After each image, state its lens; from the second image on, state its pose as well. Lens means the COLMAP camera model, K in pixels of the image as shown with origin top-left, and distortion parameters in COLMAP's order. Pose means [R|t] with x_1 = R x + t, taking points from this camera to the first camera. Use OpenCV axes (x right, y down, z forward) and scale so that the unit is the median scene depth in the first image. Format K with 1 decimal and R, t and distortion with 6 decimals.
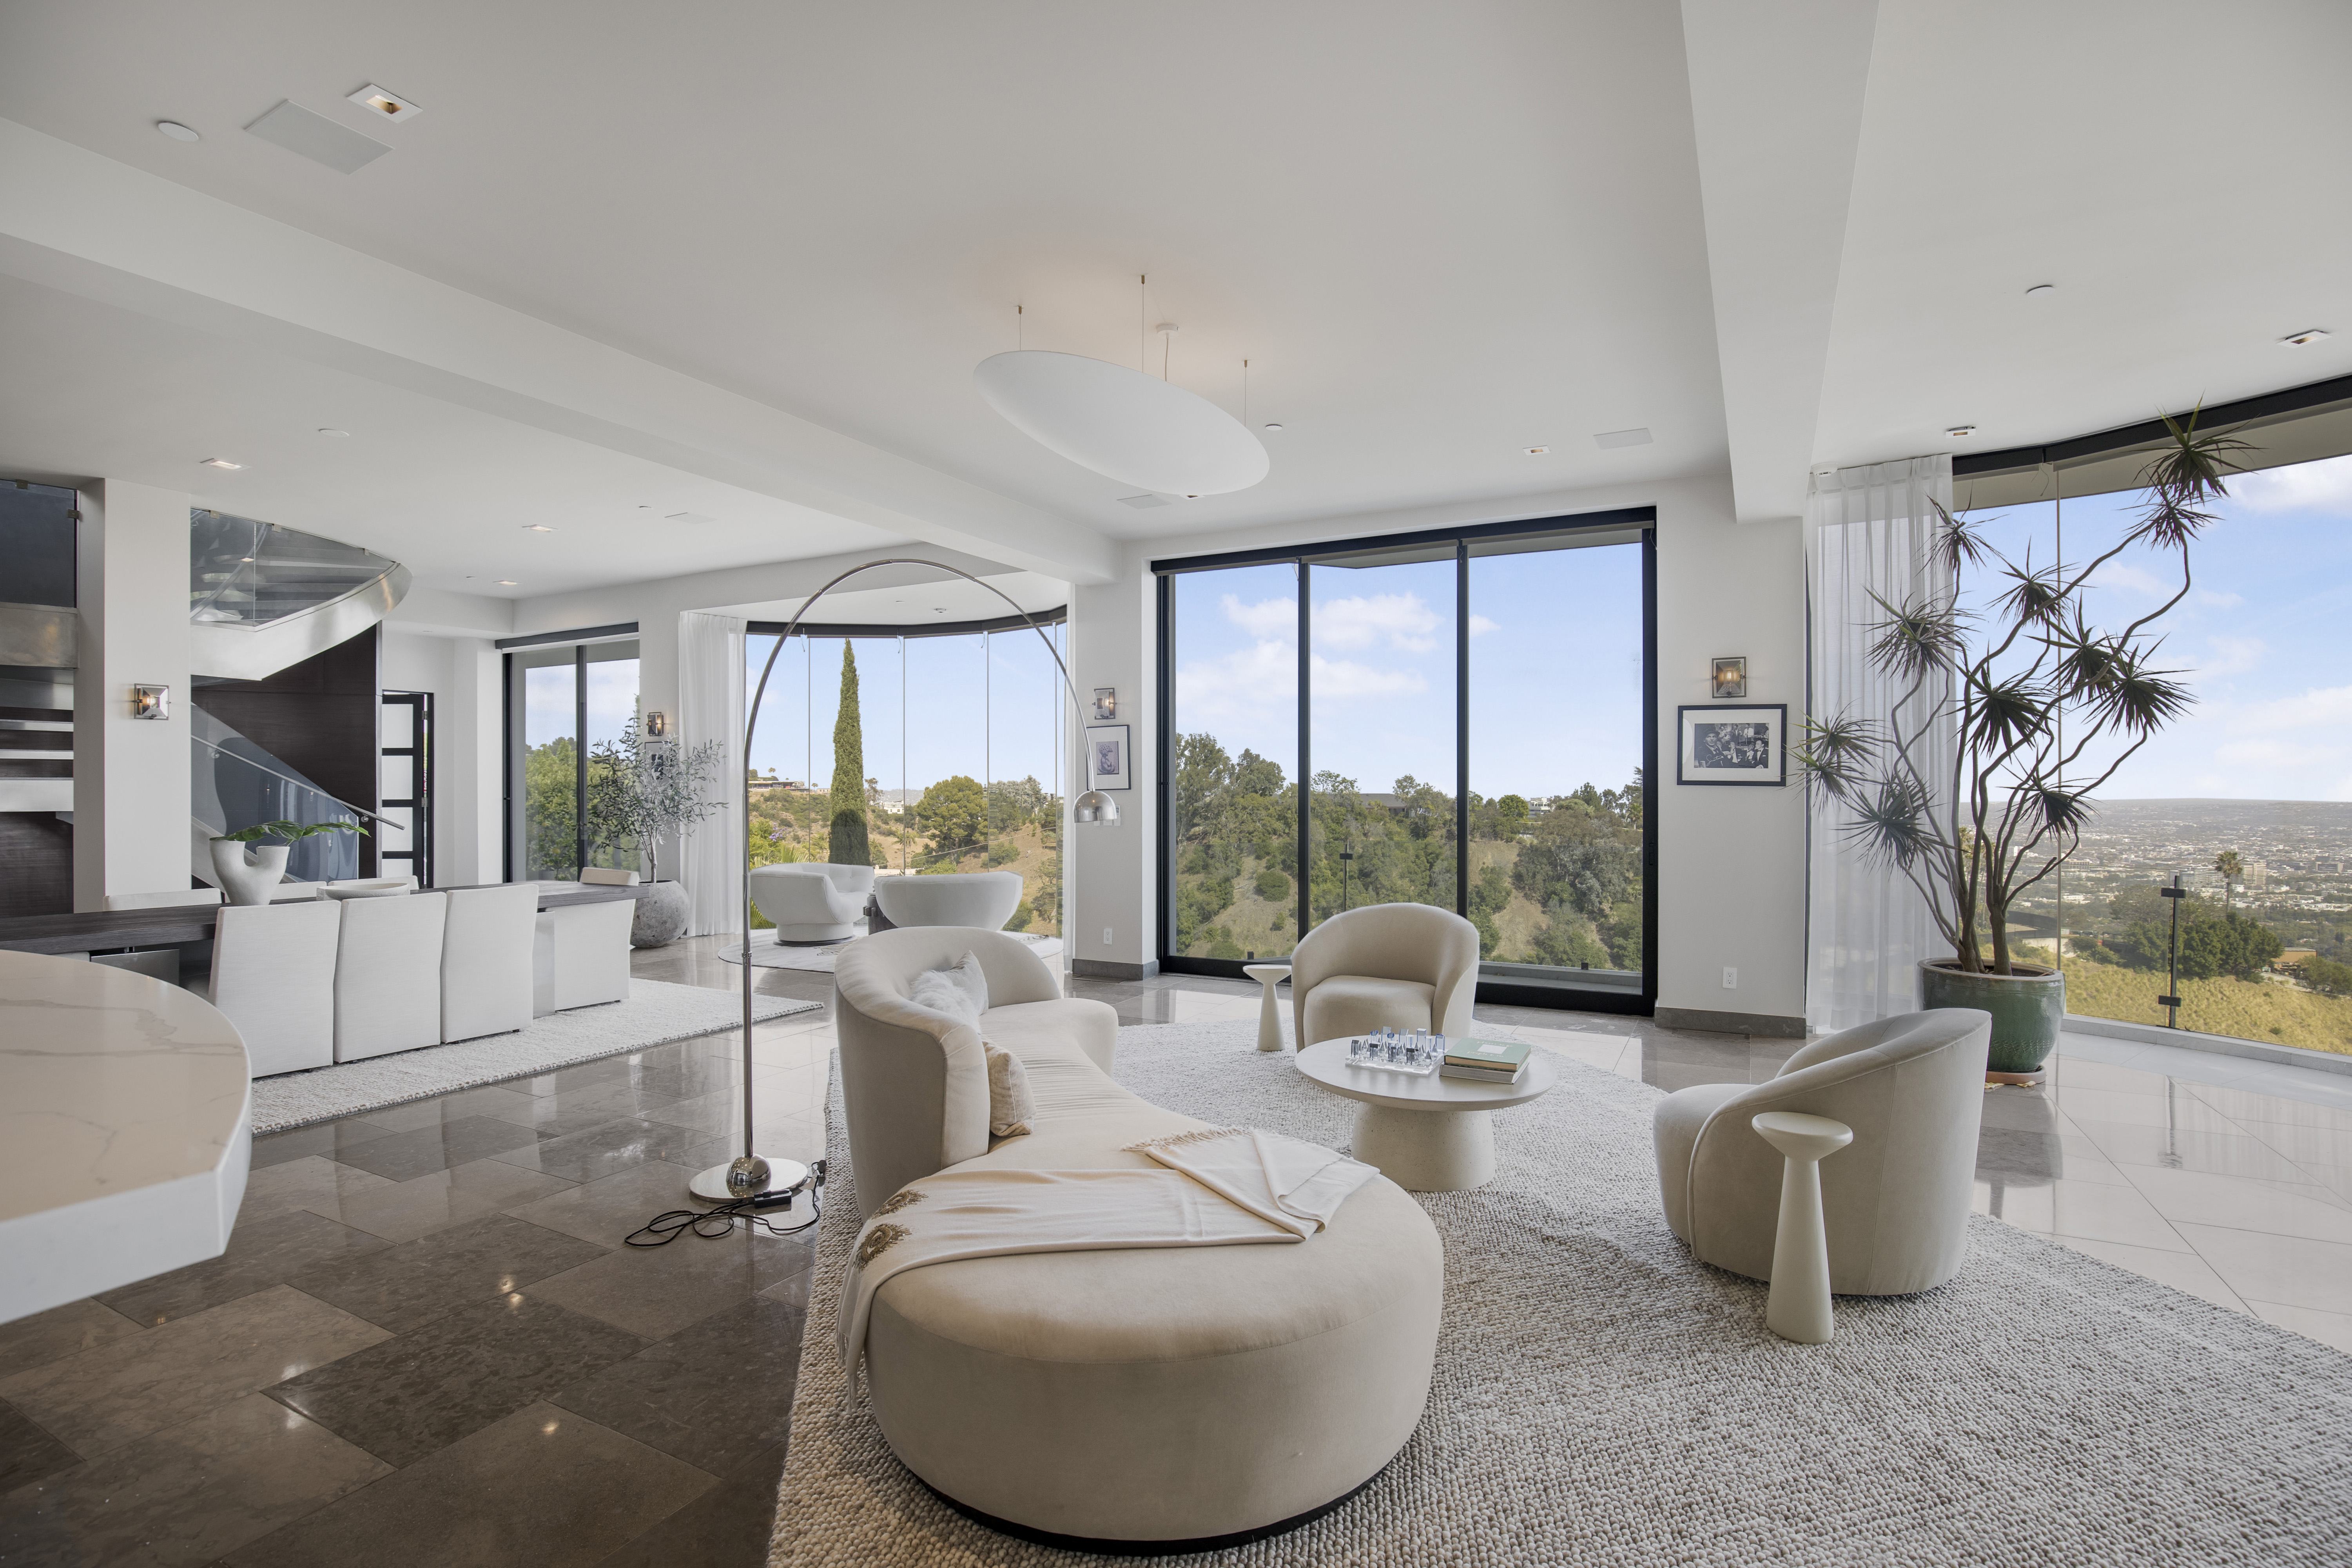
lens RADIAL K [[1100.8, 0, 1176.6], [0, 1100.8, 789.4], [0, 0, 1]] dist [-0.031828, 0.006036]
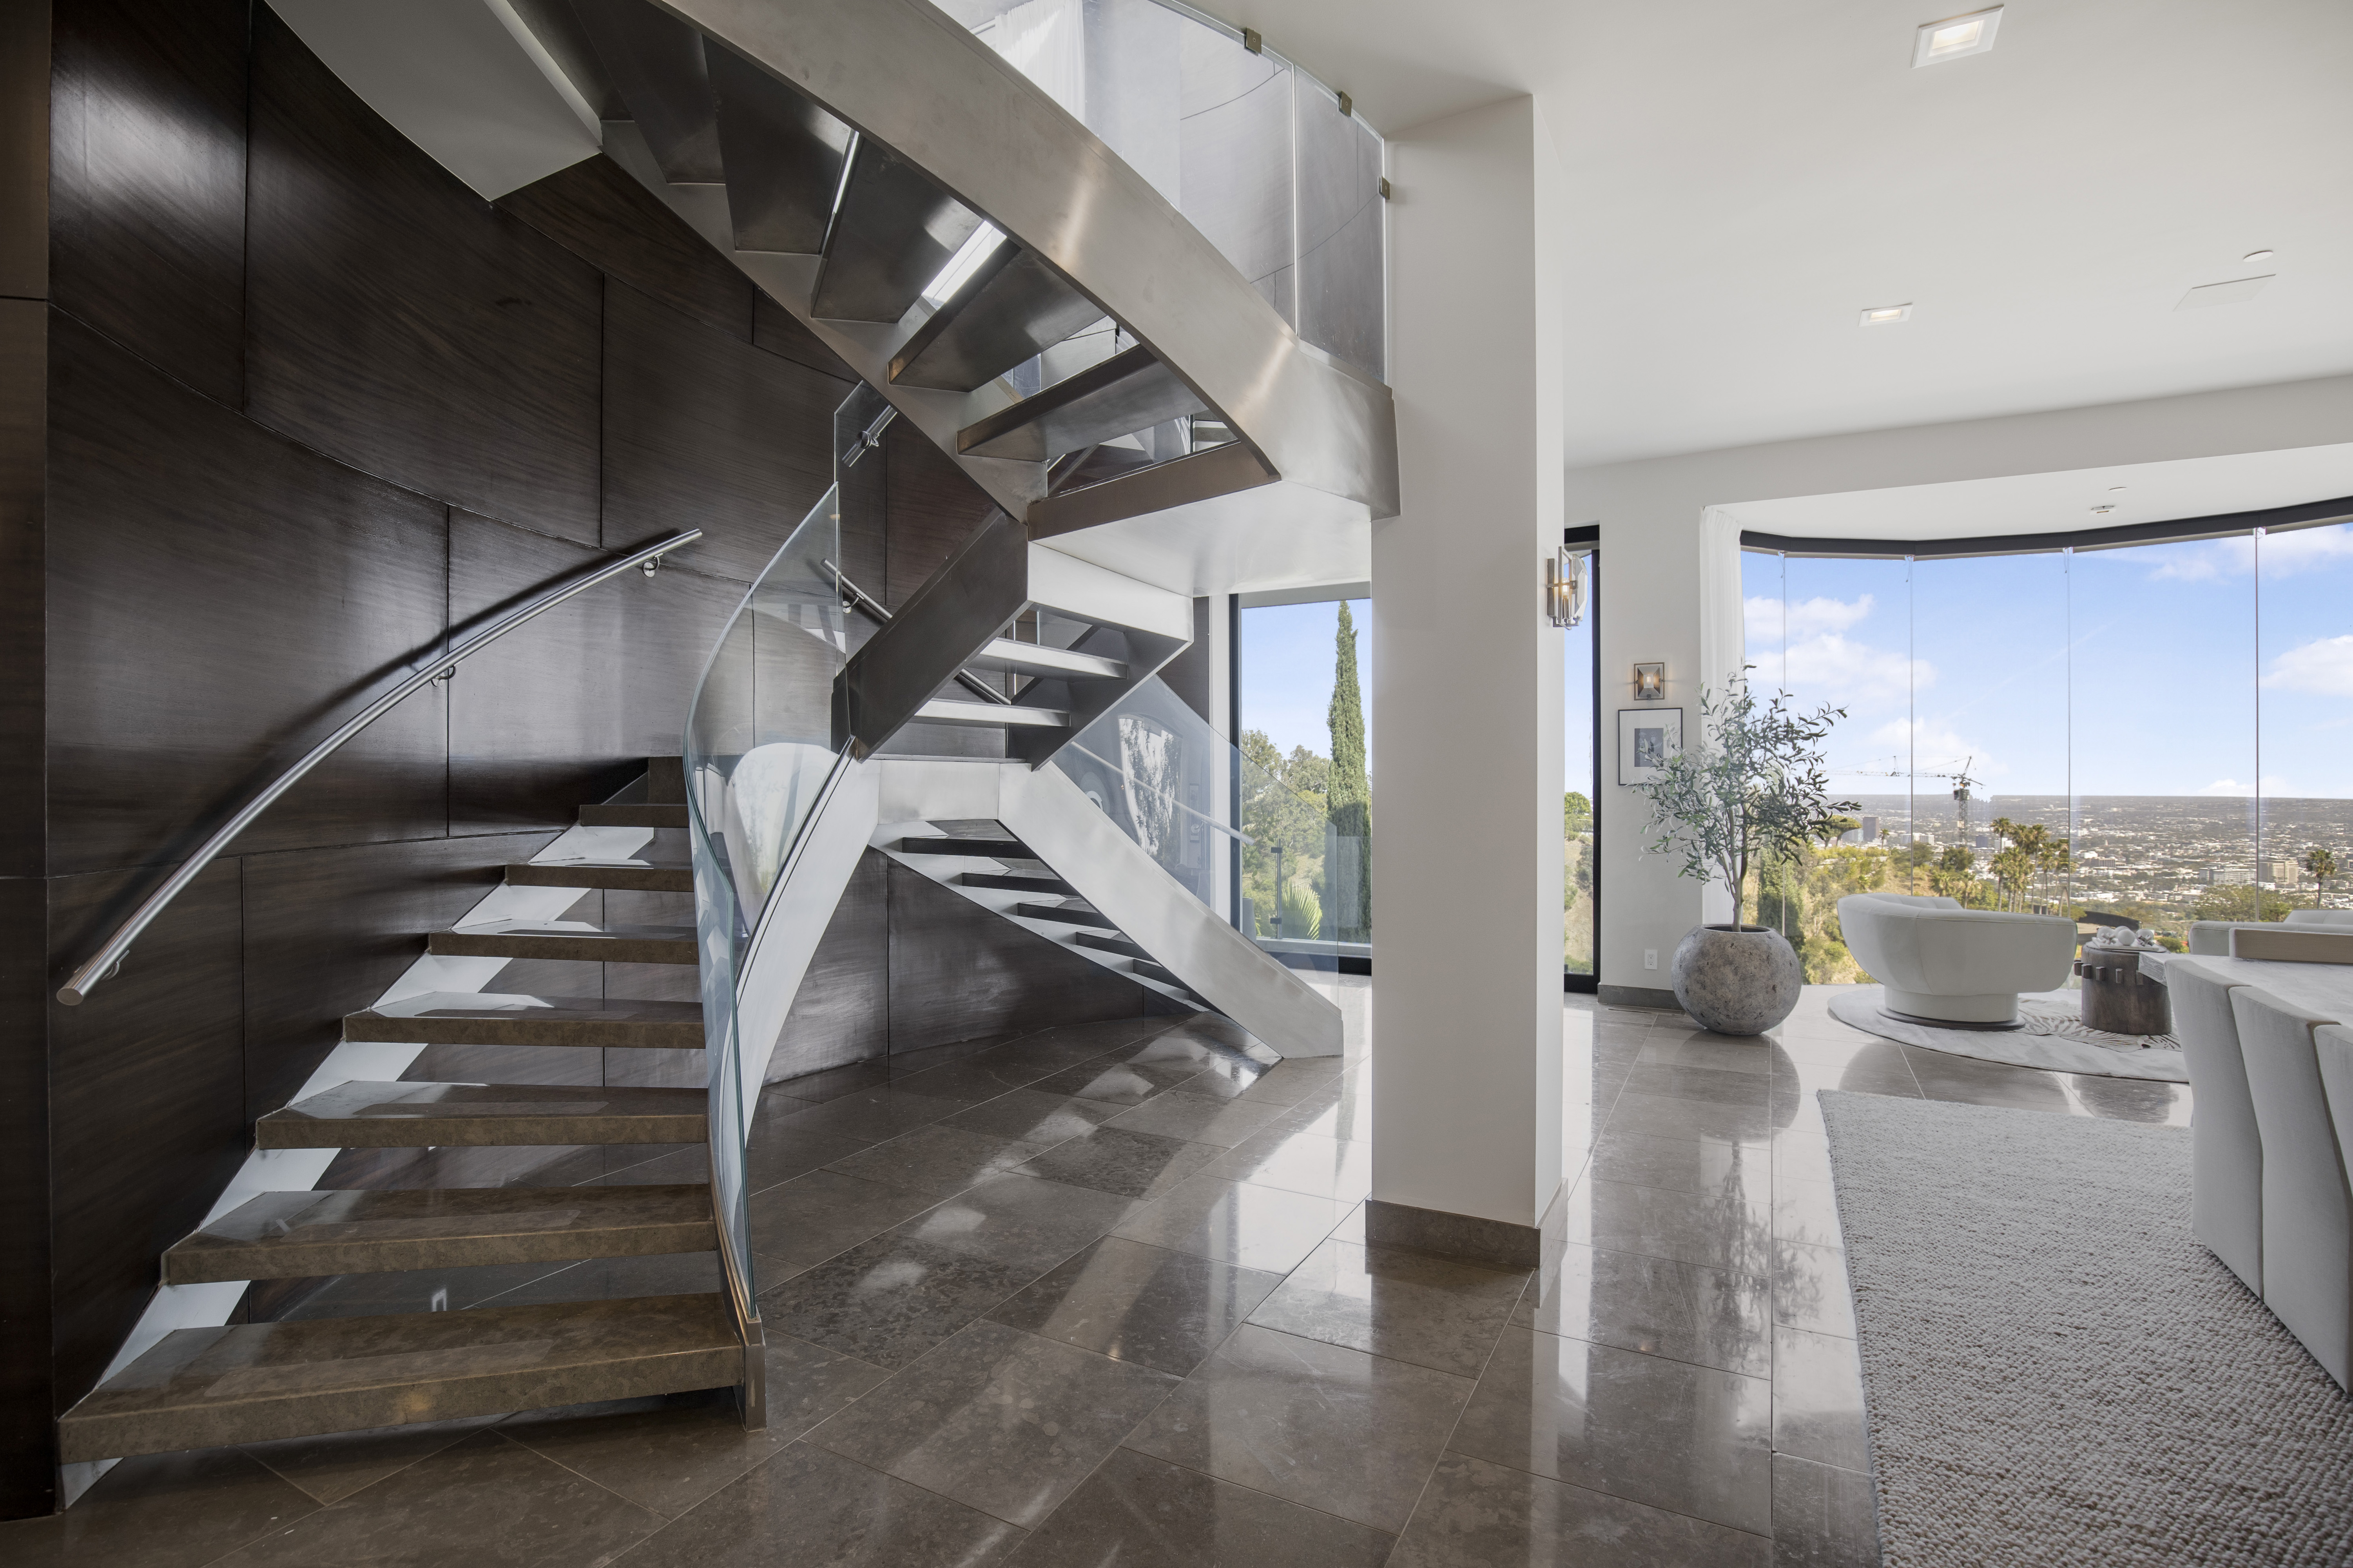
lens RADIAL K [[1101.4, 0, 1168.4], [0, 1101.4, 782.5], [0, 0, 1]] dist [-0.031828, 0.006036]
pose [[0.999999, -0.000167, 0.001461, -1.032898], [0.000172, 0.999993, -0.003802, 0.003549], [-0.001460, 0.003803, 0.999992, 0.476523]]
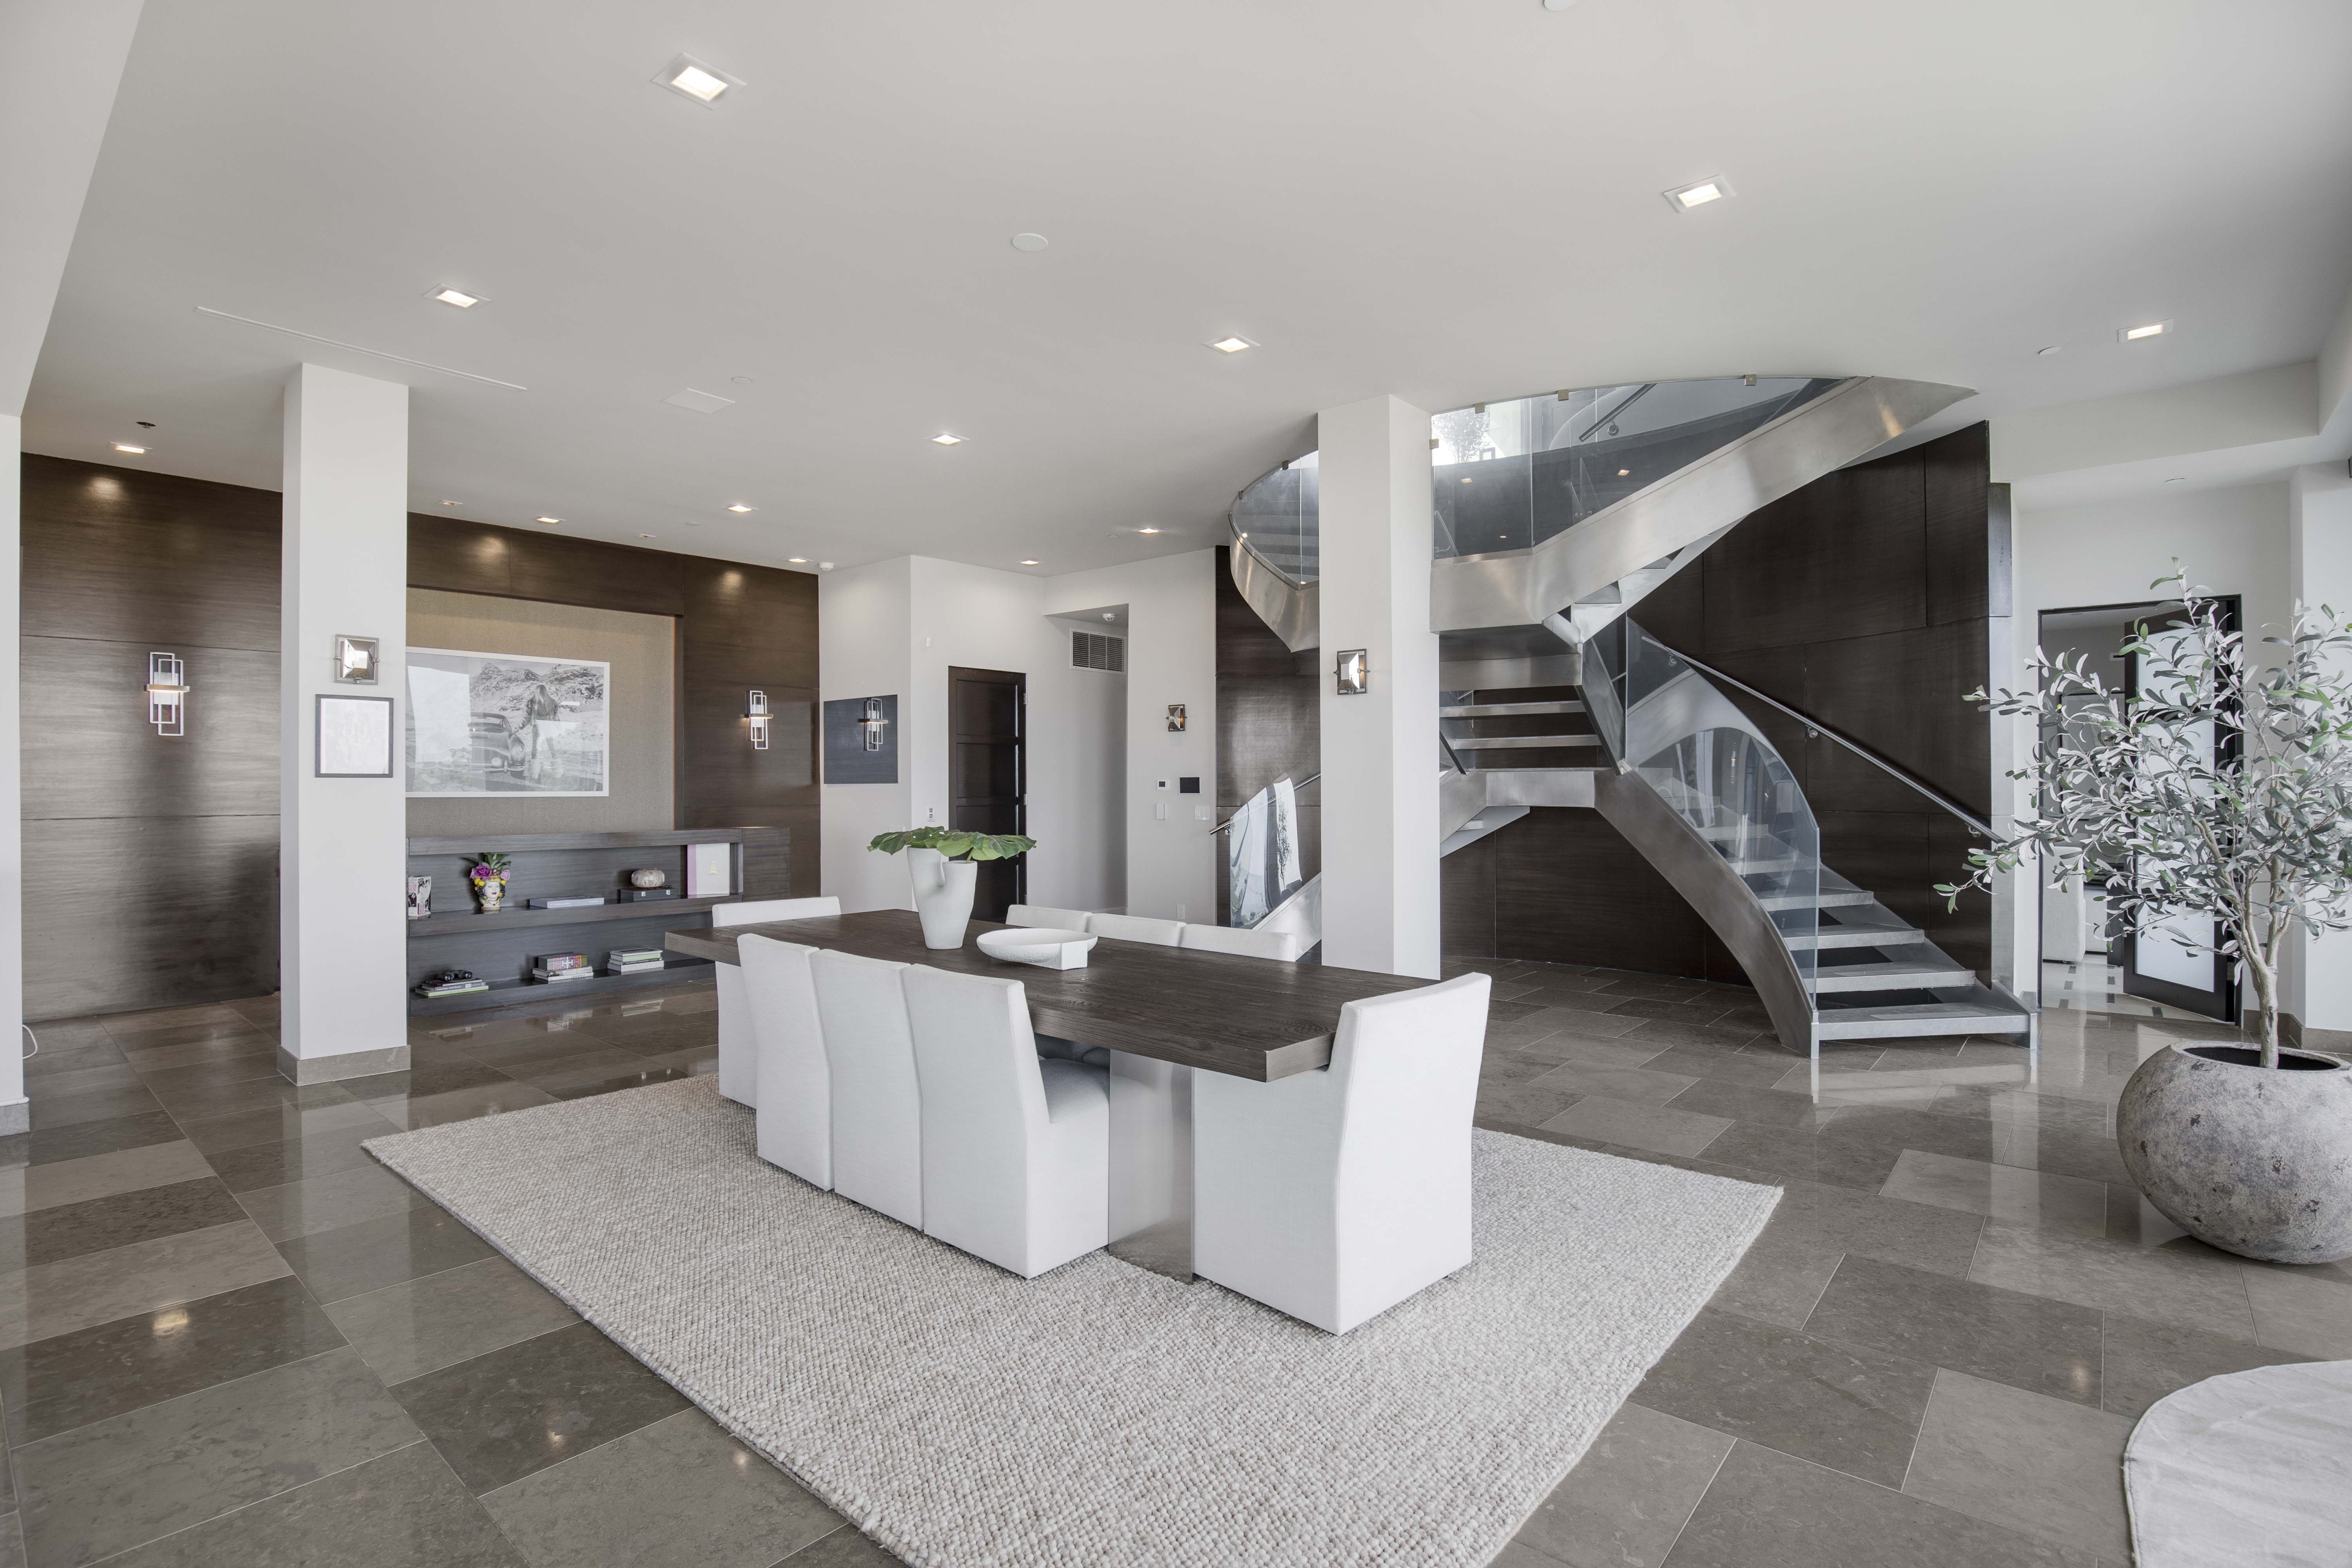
lens RADIAL K [[1100.9, 0, 1165.9], [0, 1100.9, 782.9], [0, 0, 1]] dist [-0.031828, 0.006036]
pose [[-0.226085, 0.000666, -0.974107, -0.114913], [0.001434, 0.999999, 0.000350, 0.000187], [0.974106, -0.001318, -0.226086, 0.953831]]
